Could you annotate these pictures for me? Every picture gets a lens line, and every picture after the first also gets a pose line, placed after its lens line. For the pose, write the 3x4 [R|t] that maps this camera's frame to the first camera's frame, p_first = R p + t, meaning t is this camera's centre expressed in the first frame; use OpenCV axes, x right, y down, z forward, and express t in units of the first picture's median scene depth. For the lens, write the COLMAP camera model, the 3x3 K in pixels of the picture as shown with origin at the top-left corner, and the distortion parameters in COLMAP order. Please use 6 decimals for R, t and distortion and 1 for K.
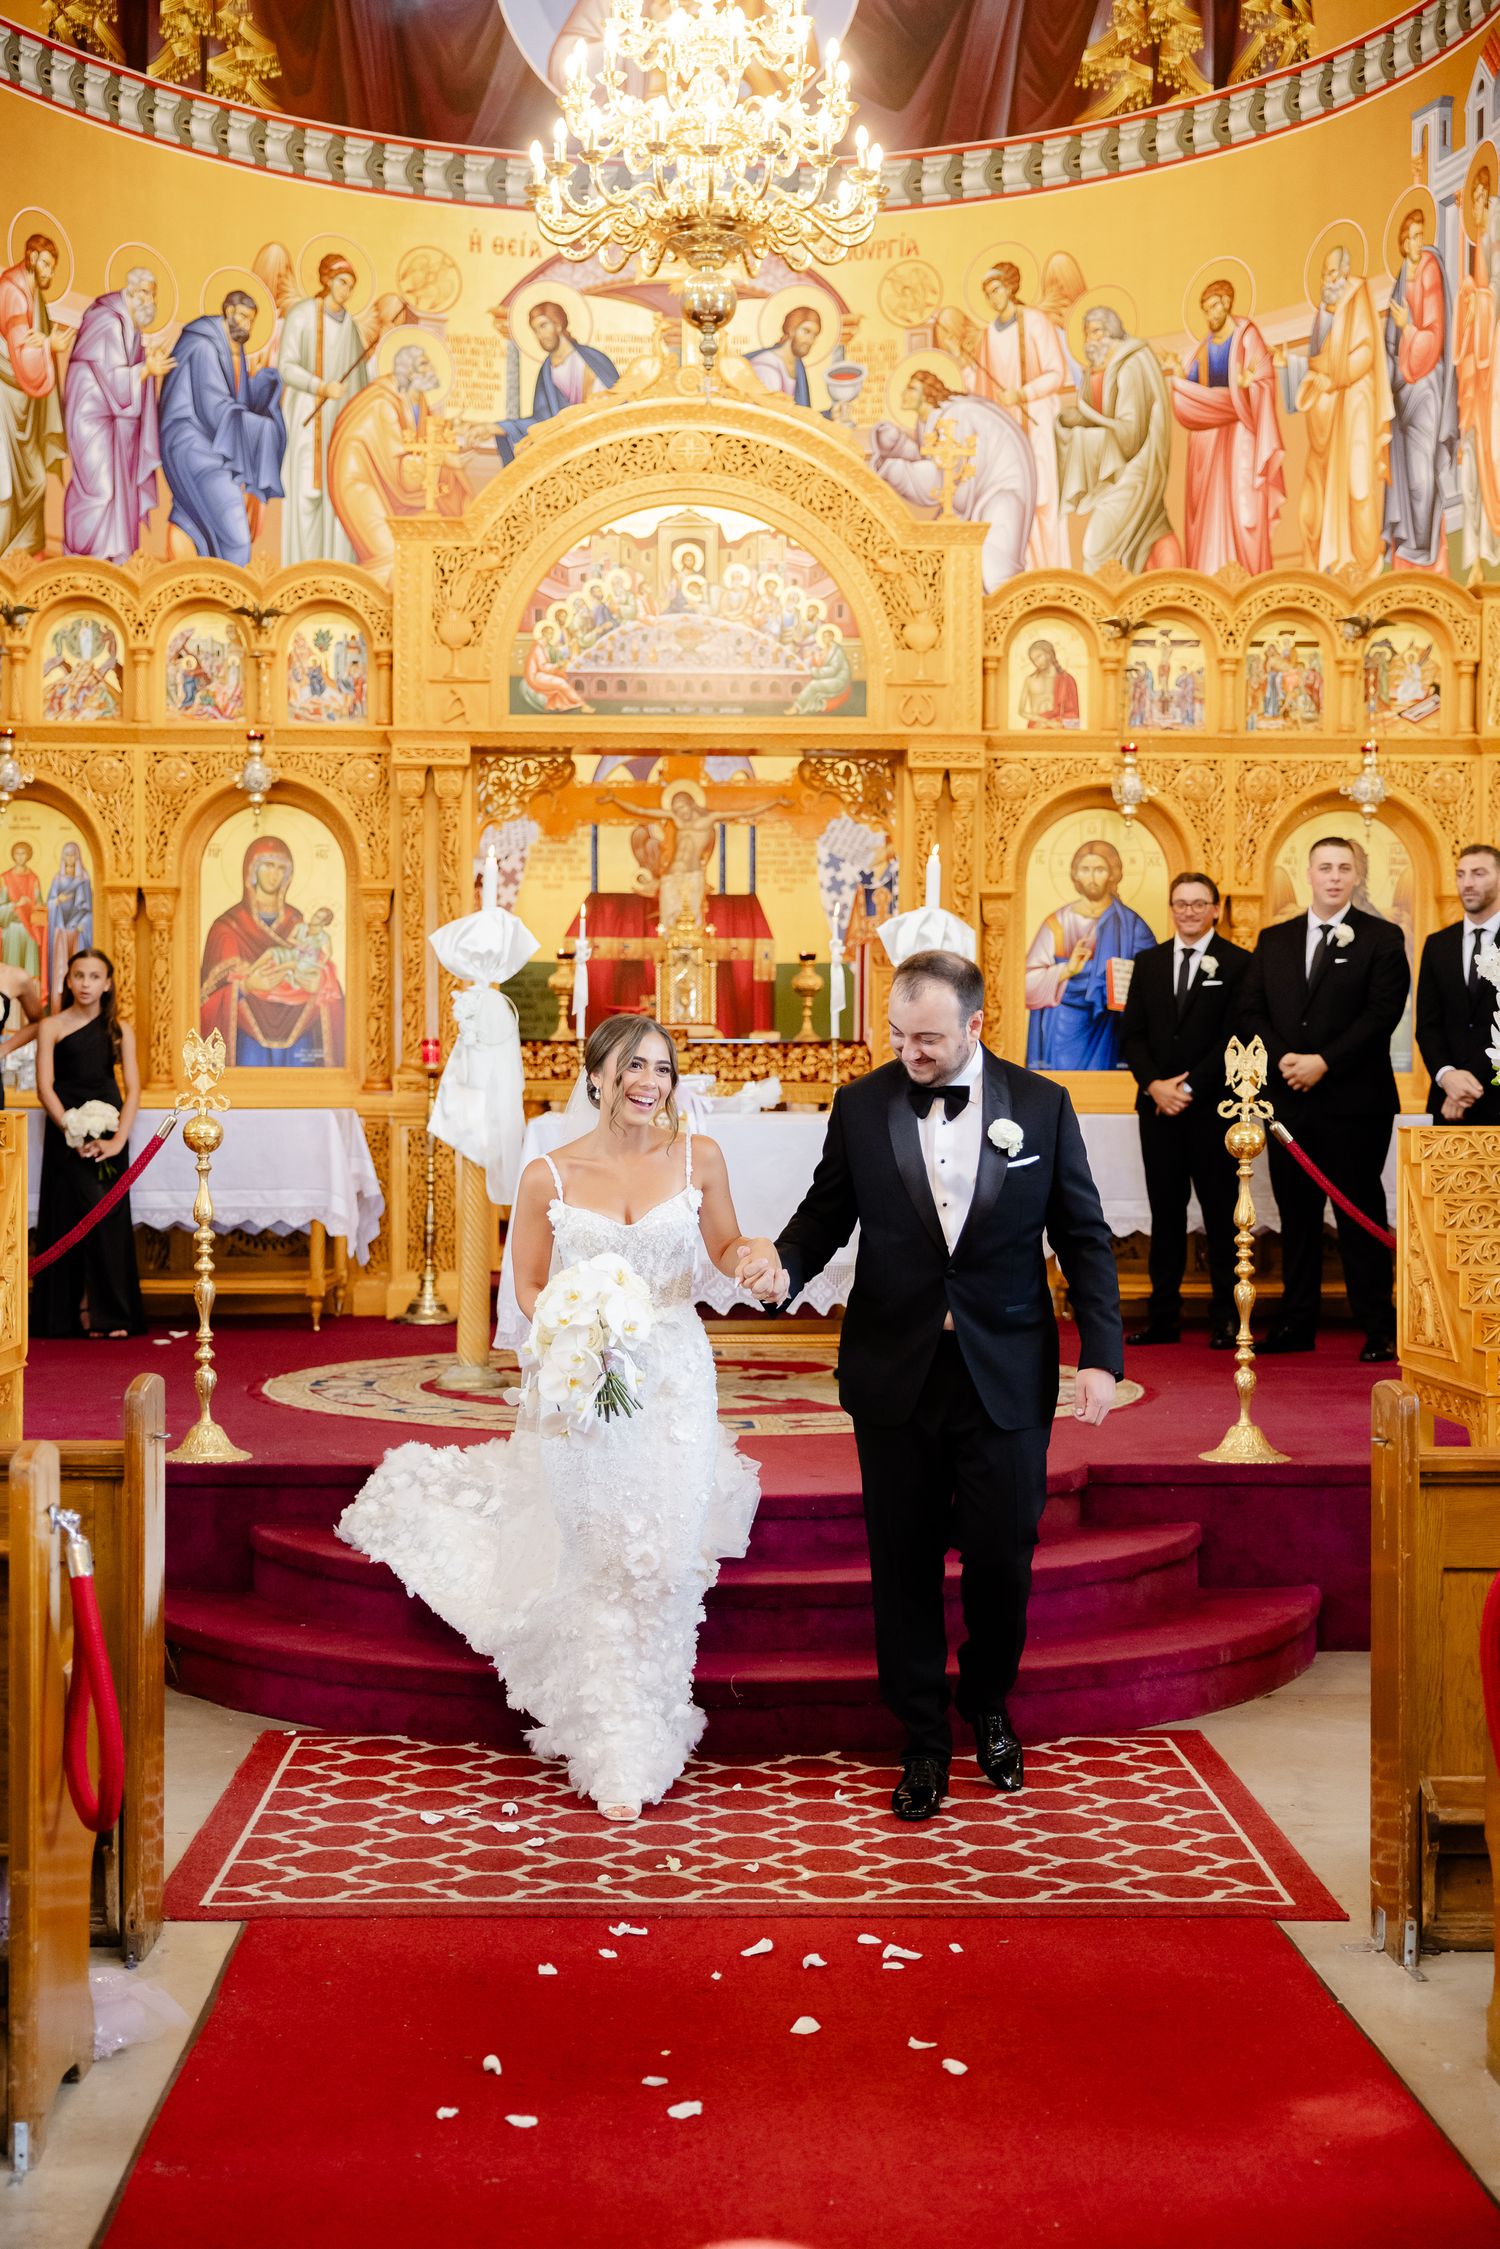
lens RADIAL K [[2945.7, 0, 753.0], [0, 2945.7, 1118.3], [0, 0, 1]] dist [0.029319, 0.016581]
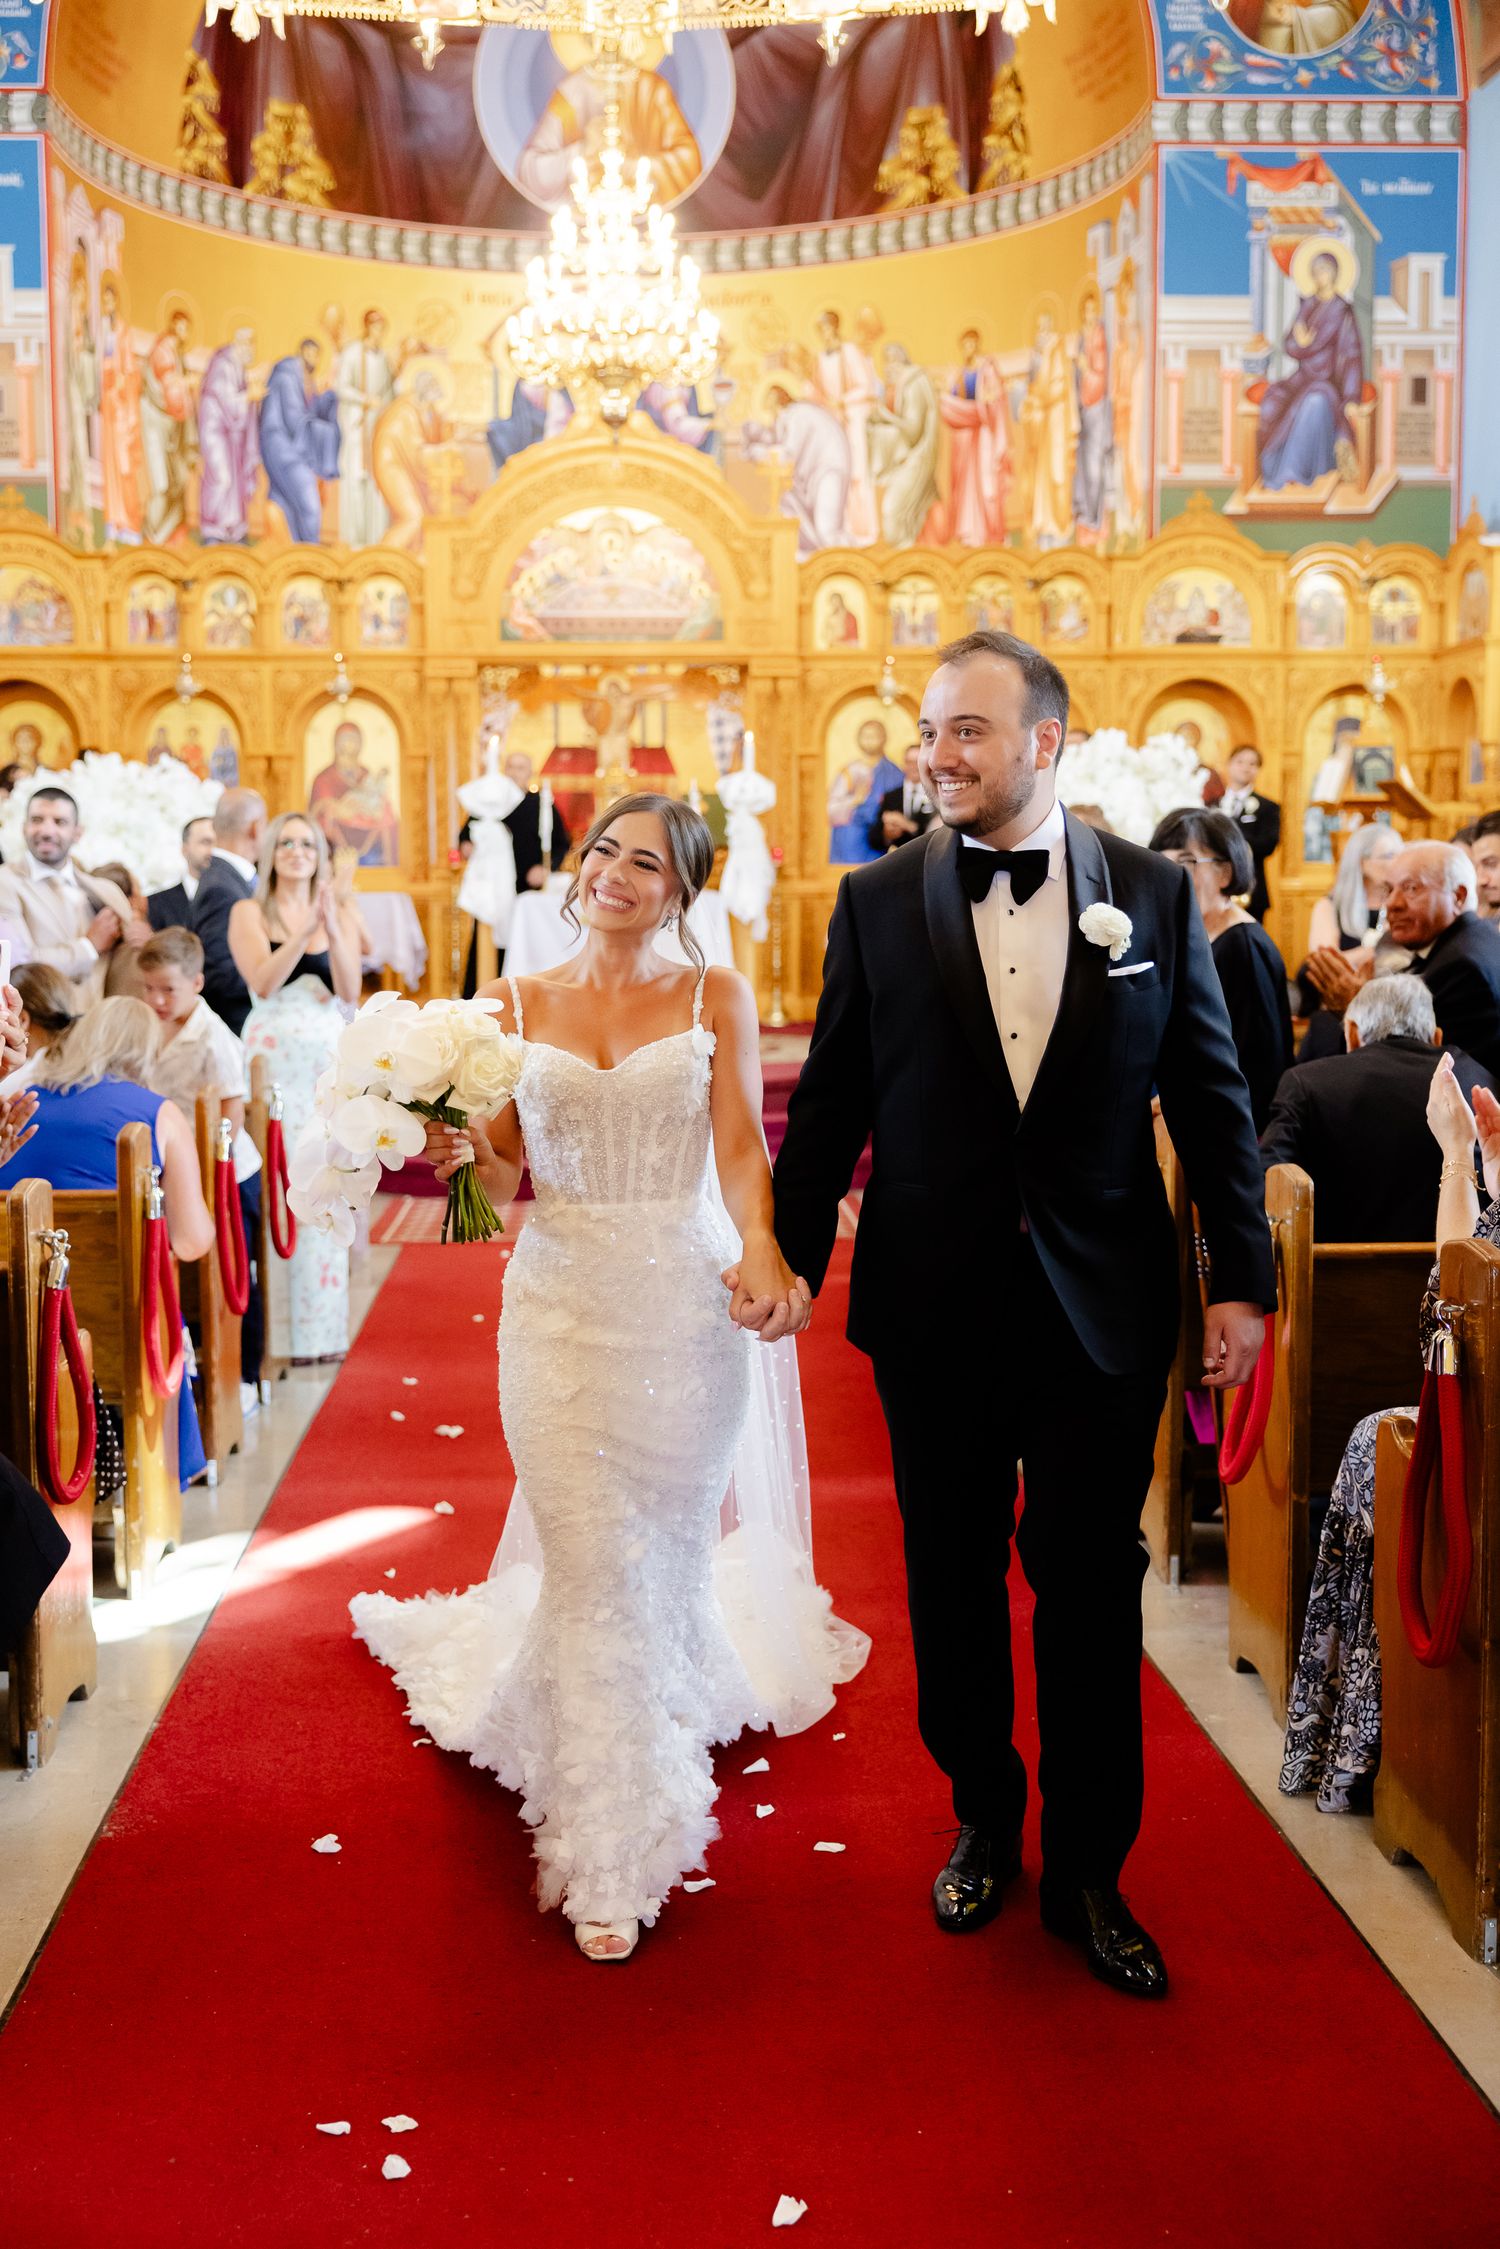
lens RADIAL K [[2587.0, 0, 740.0], [0, 2587.0, 1131.6], [0, 0, 1]] dist [0.005570, 0.030946]
pose [[0.999878, -0.010305, 0.011750, 0.027104], [0.009234, 0.996092, 0.087837, 0.003840], [-0.012609, -0.087718, 0.996066, -0.403023]]
